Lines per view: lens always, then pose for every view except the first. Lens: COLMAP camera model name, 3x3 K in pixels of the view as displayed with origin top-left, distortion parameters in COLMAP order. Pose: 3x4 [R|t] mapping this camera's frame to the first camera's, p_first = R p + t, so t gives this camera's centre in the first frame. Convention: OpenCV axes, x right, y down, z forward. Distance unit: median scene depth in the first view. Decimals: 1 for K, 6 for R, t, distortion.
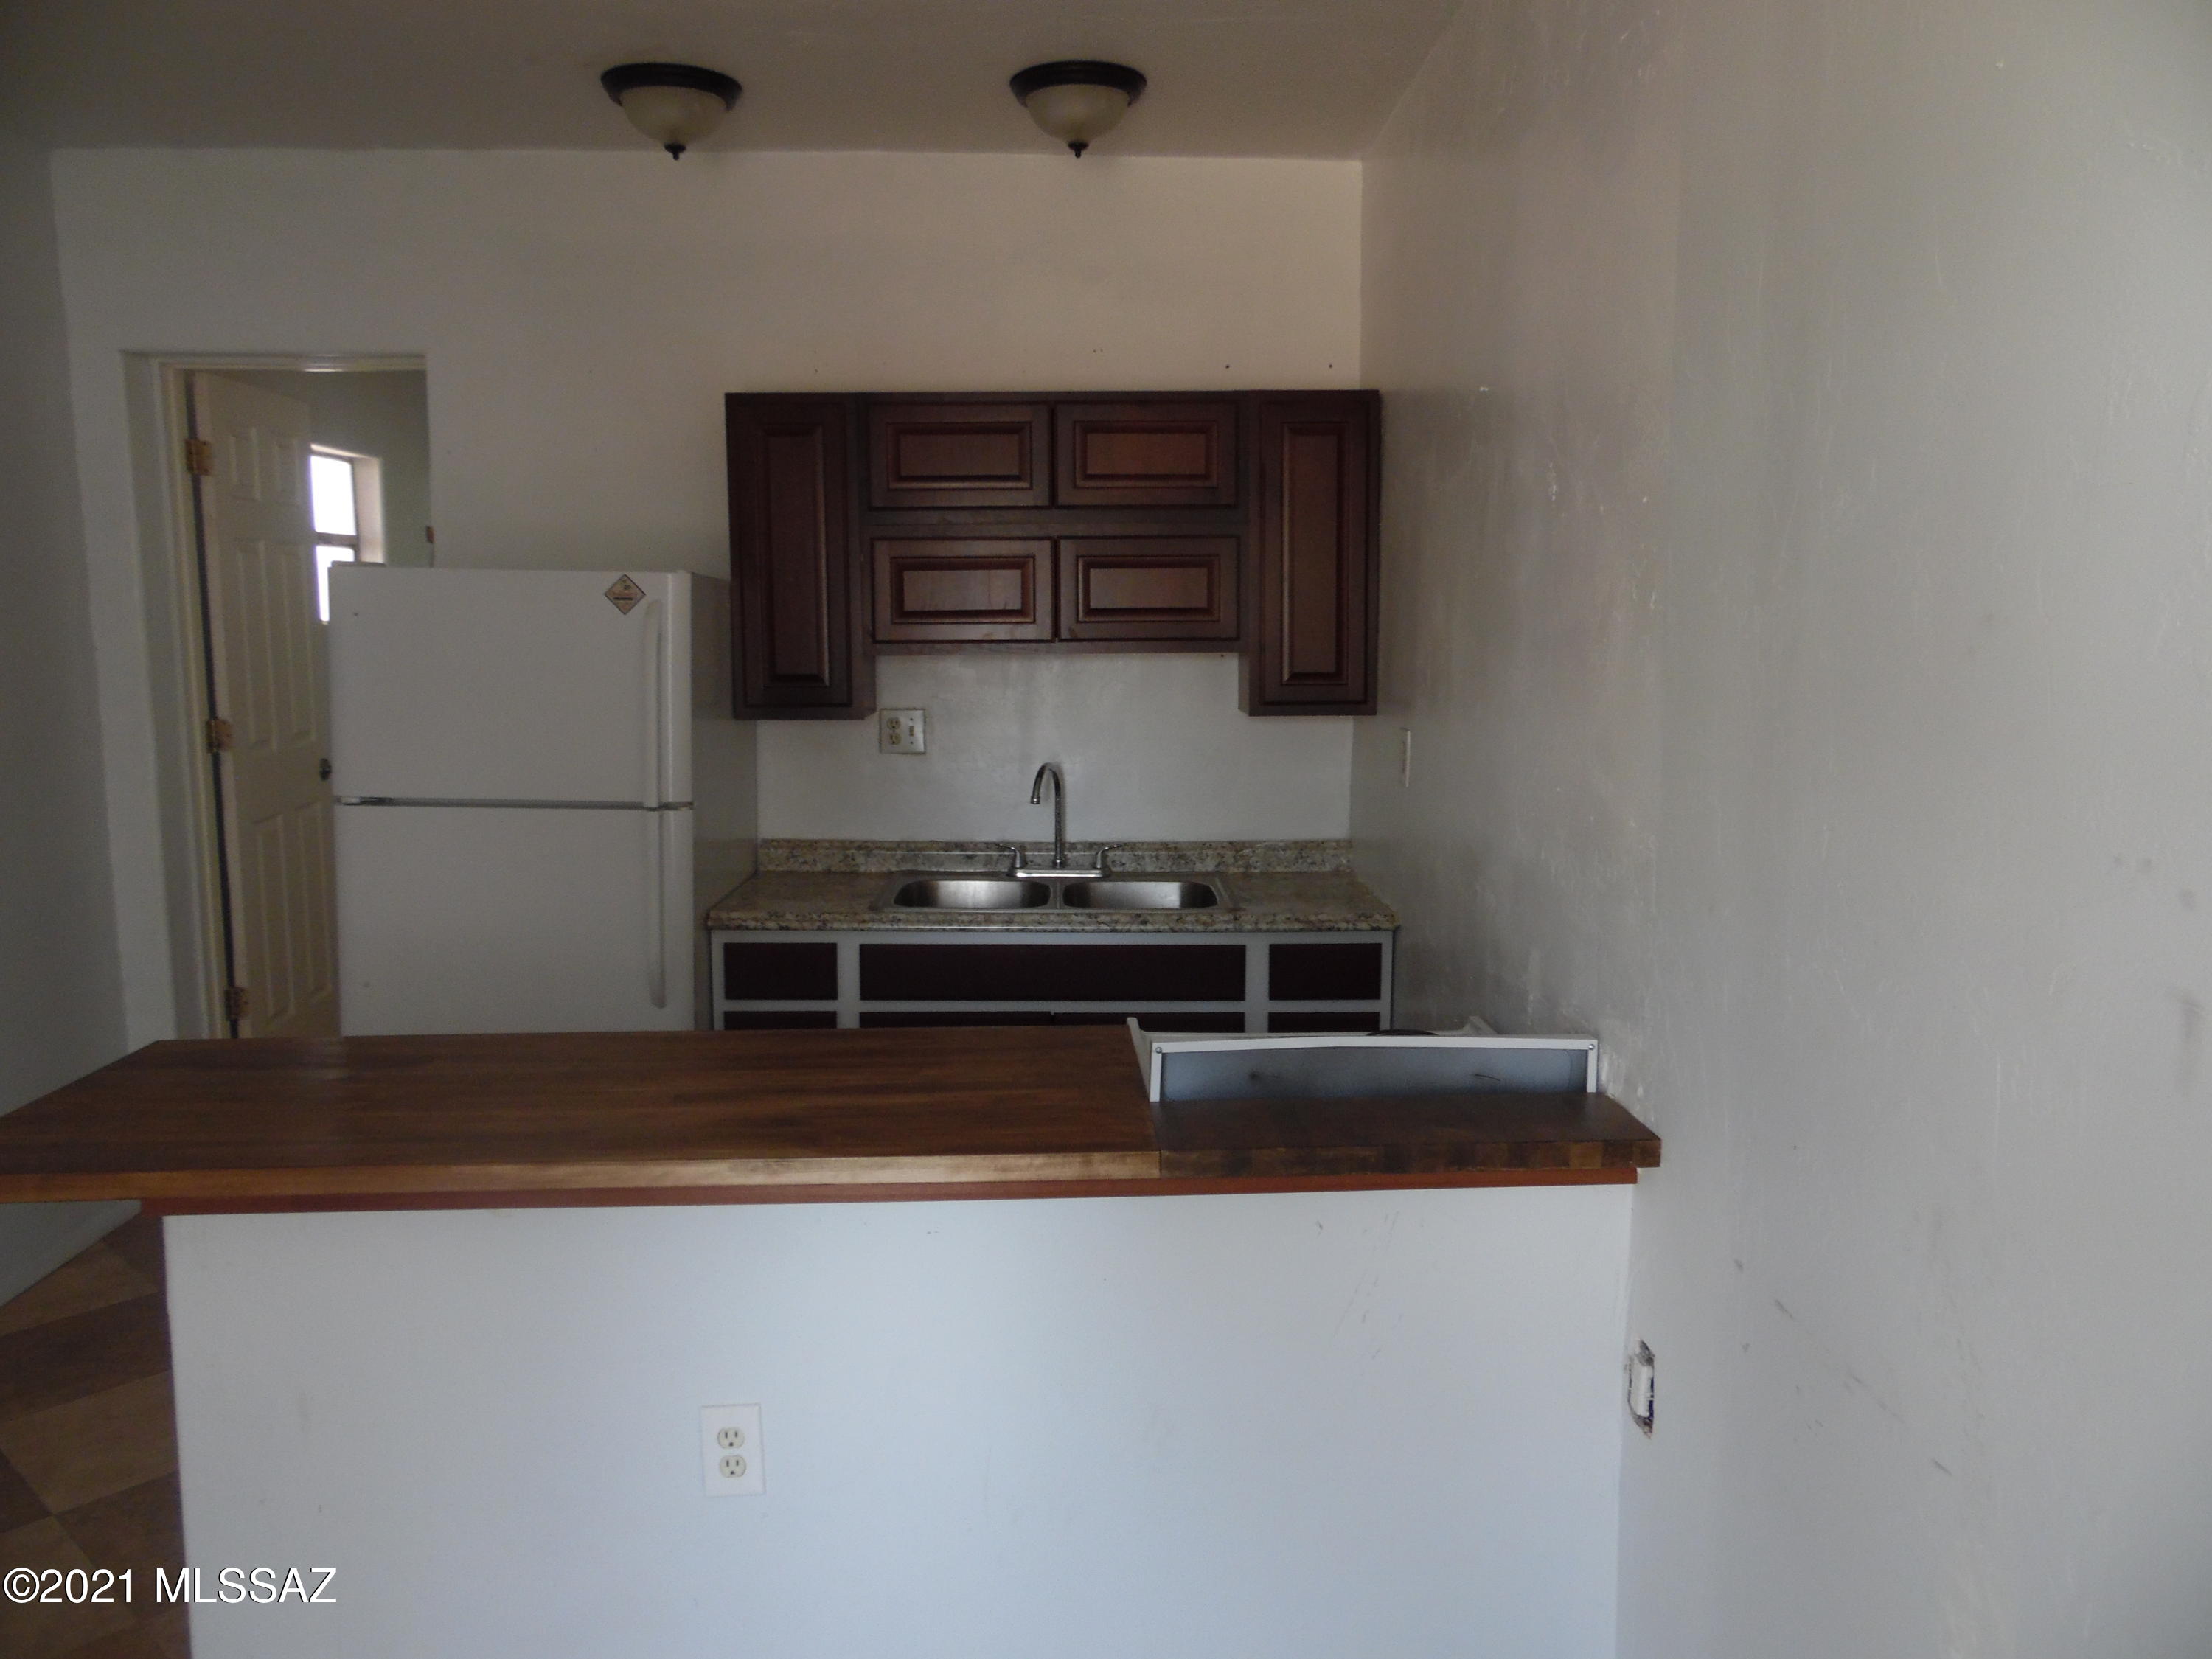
lens RADIAL K [[1694.5, 0, 1106.0], [0, 1694.5, 829.5], [0, 0, 1]] dist [-0.004672, -0.001392]
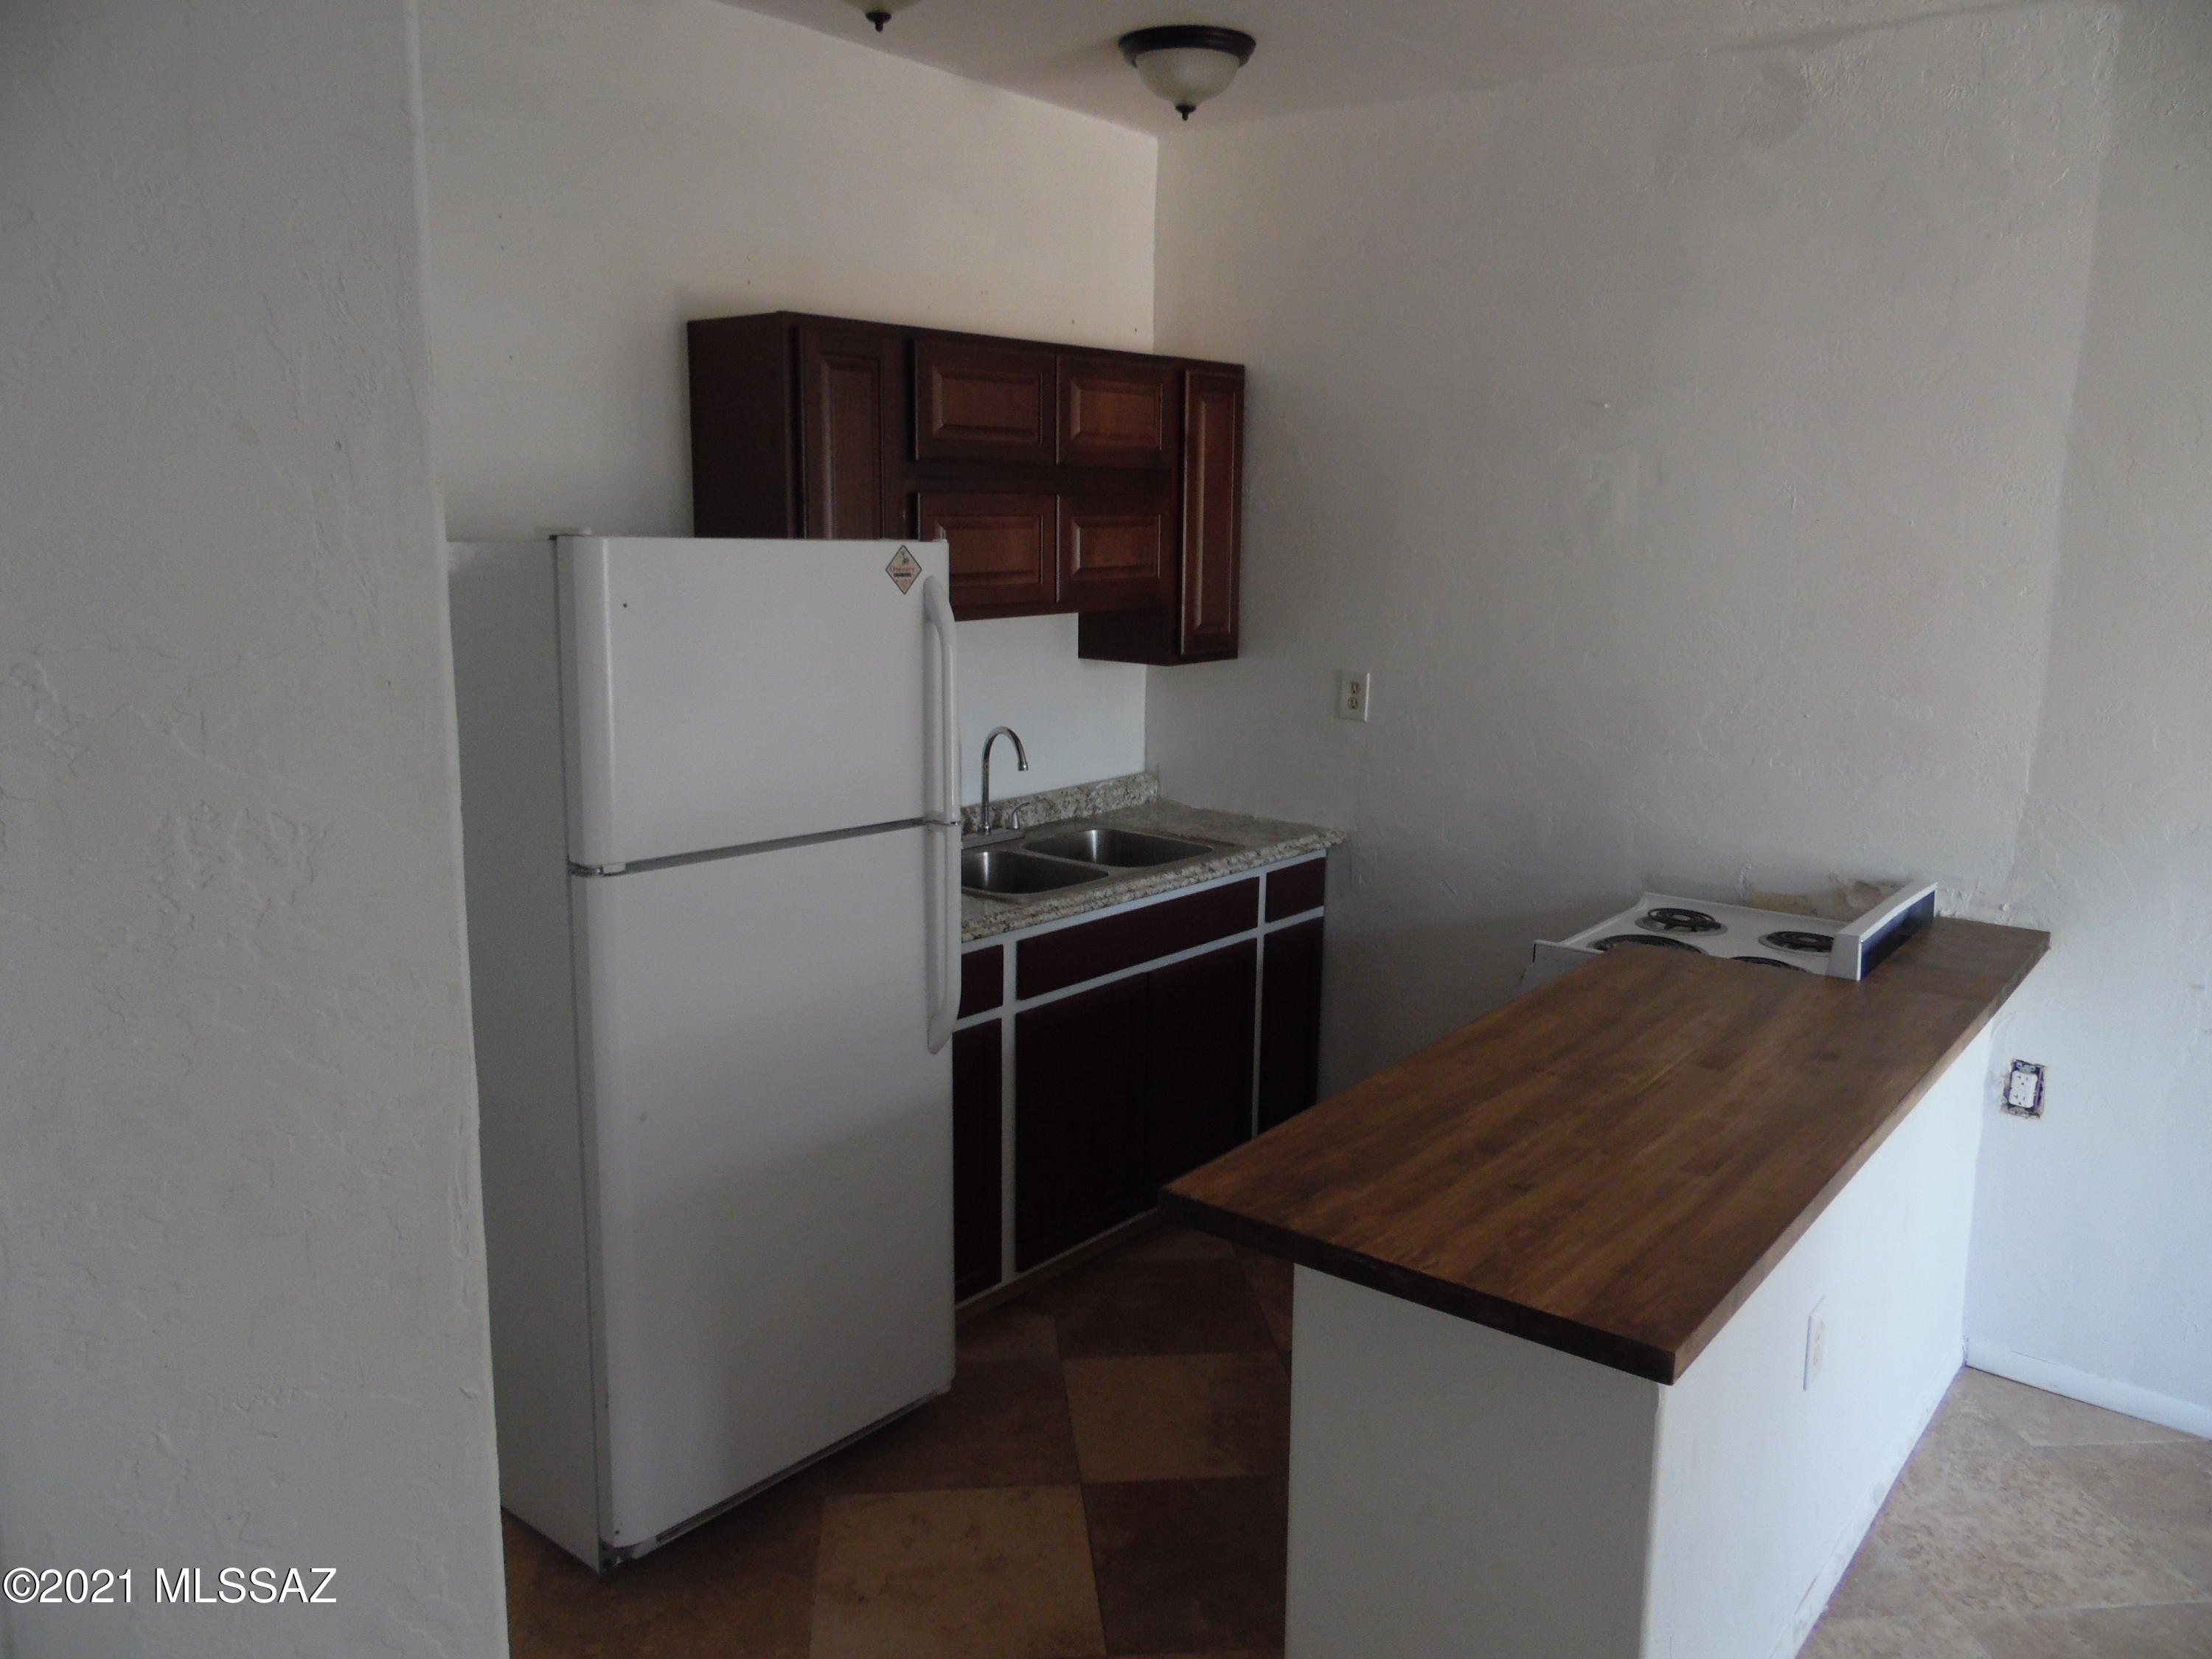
lens RADIAL K [[1694.5, 0, 1106.0], [0, 1694.5, 829.5], [0, 0, 1]] dist [-0.004672, -0.001392]
pose [[0.631674, -0.134468, 0.763483, -0.726002], [0.079904, 0.990890, 0.108411, -0.079555], [-0.771106, -0.007475, 0.636663, 0.334033]]
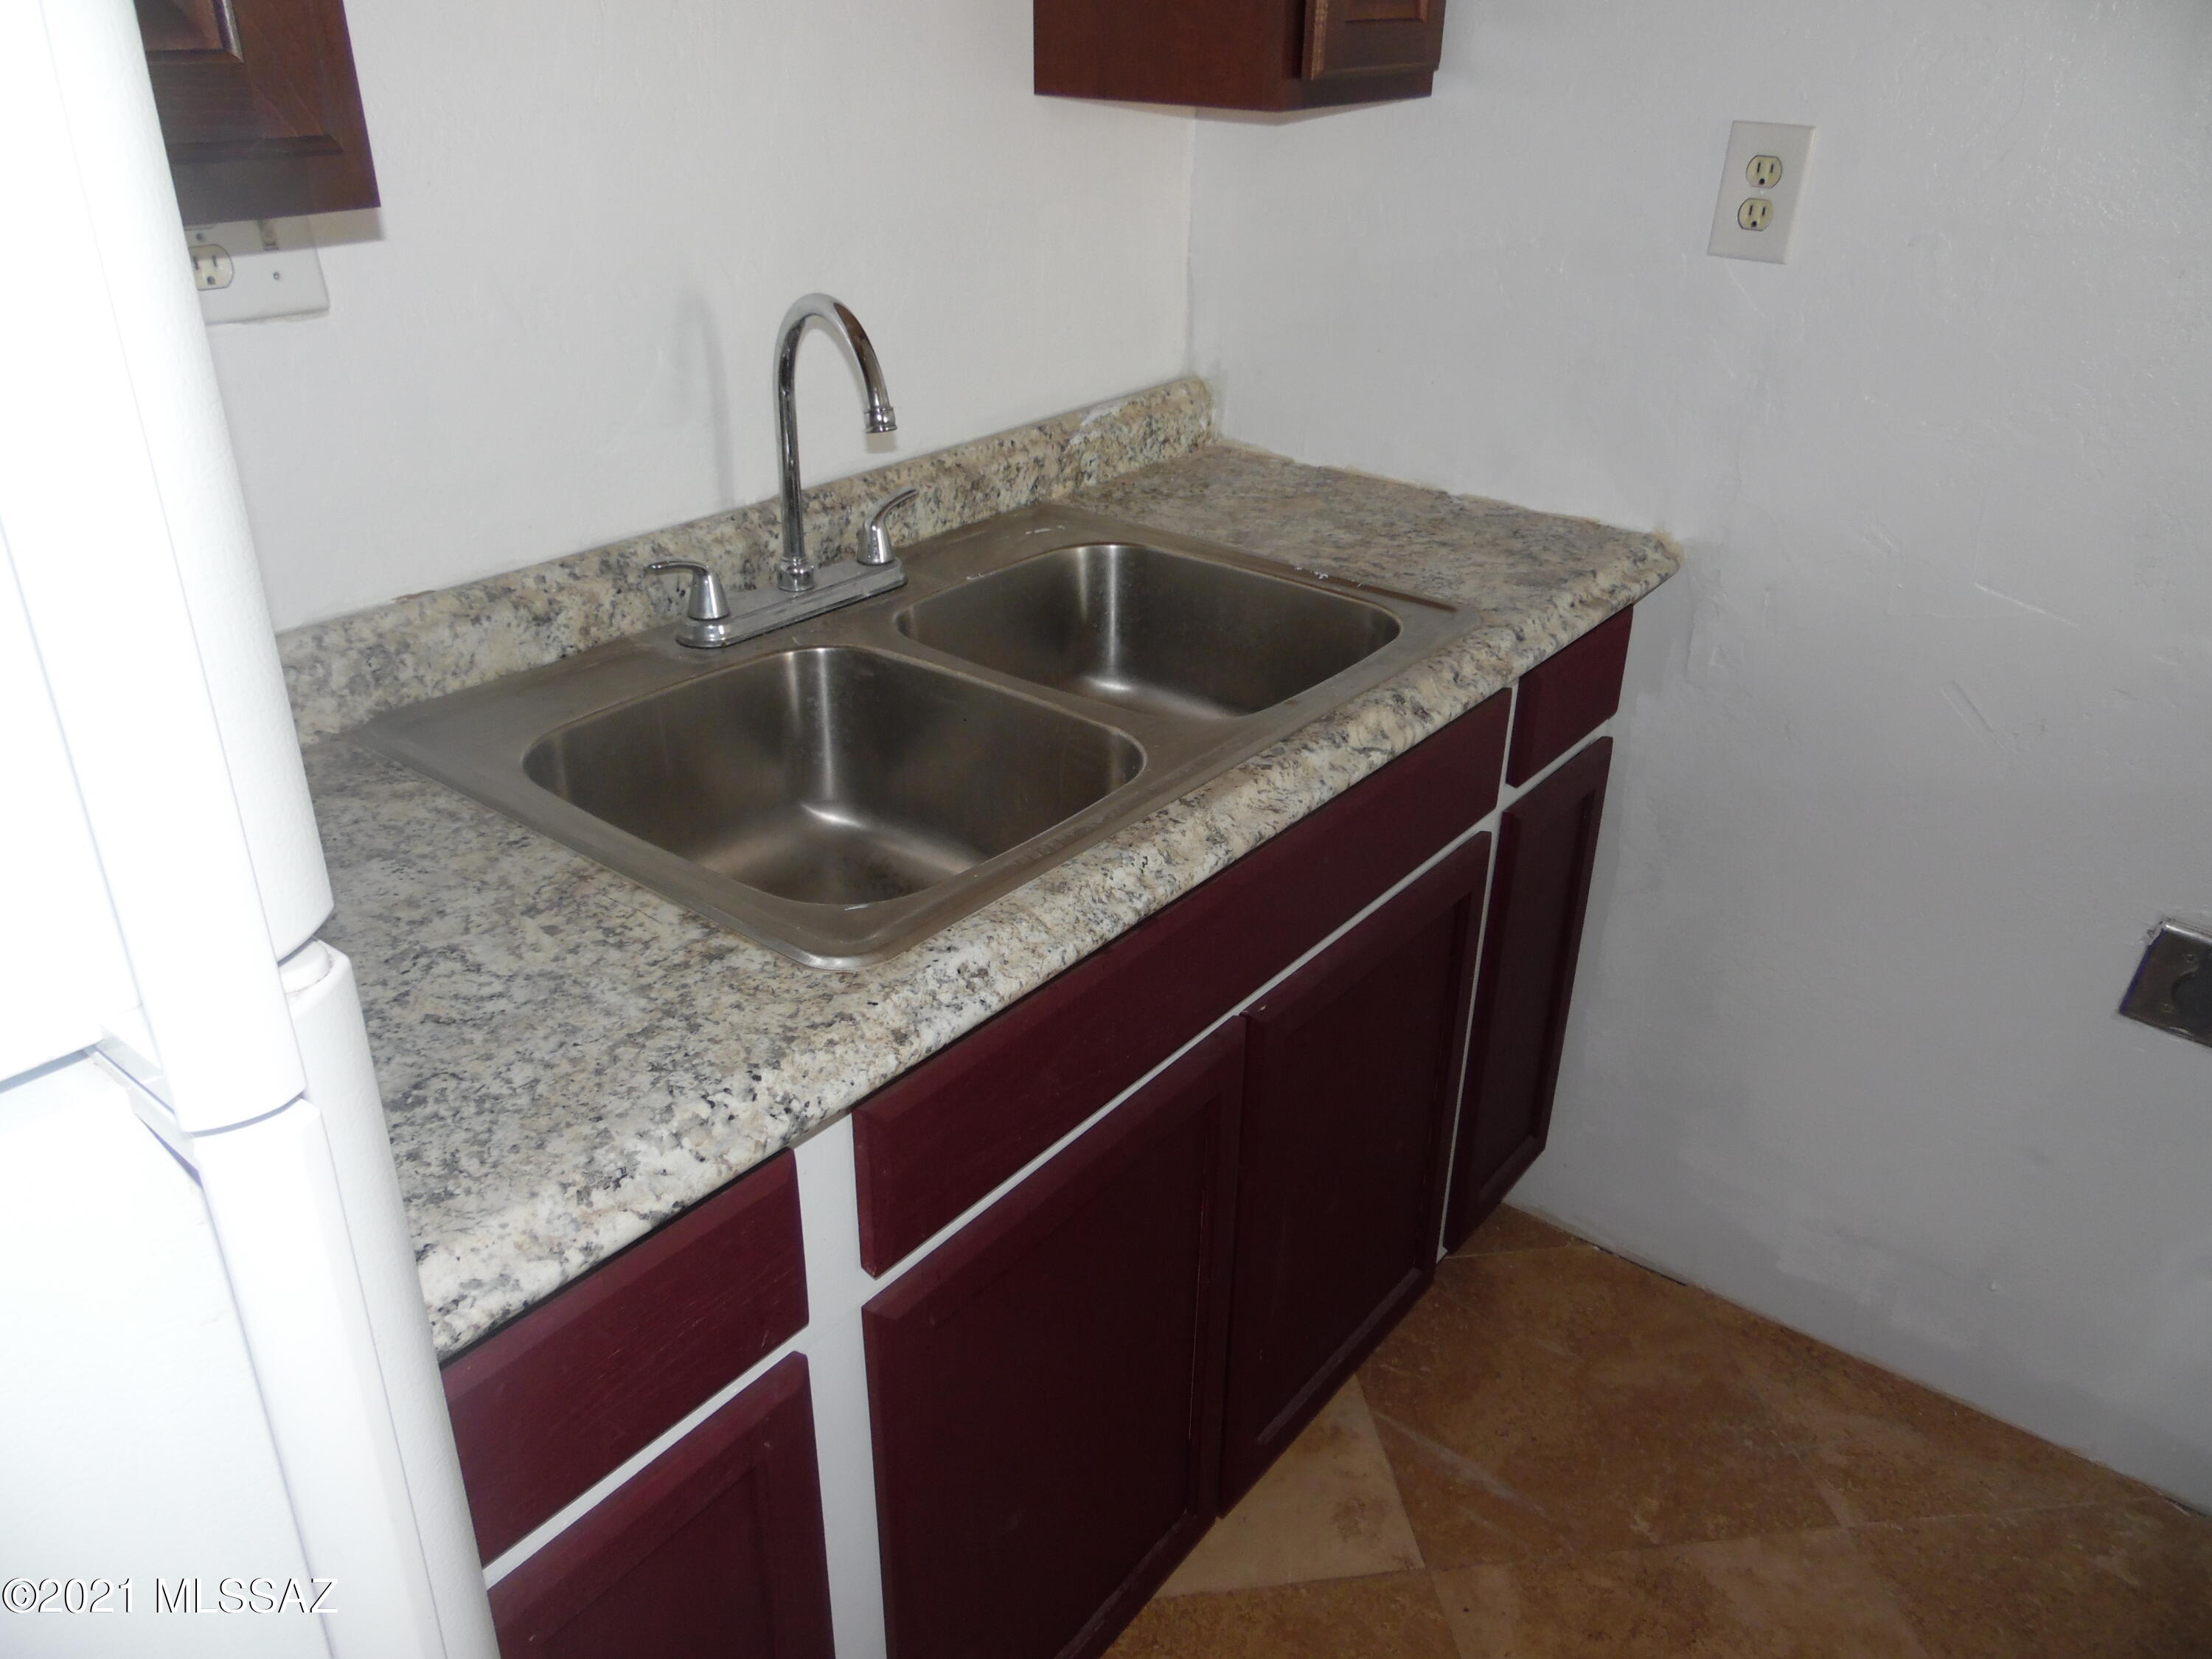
lens RADIAL K [[1694.5, 0, 1106.0], [0, 1694.5, 829.5], [0, 0, 1]] dist [-0.004672, -0.001392]
pose [[0.604149, -0.348865, 0.716448, -0.265514], [0.077746, 0.920592, 0.382710, -0.062958], [-0.793069, -0.175513, 0.583298, 0.733756]]
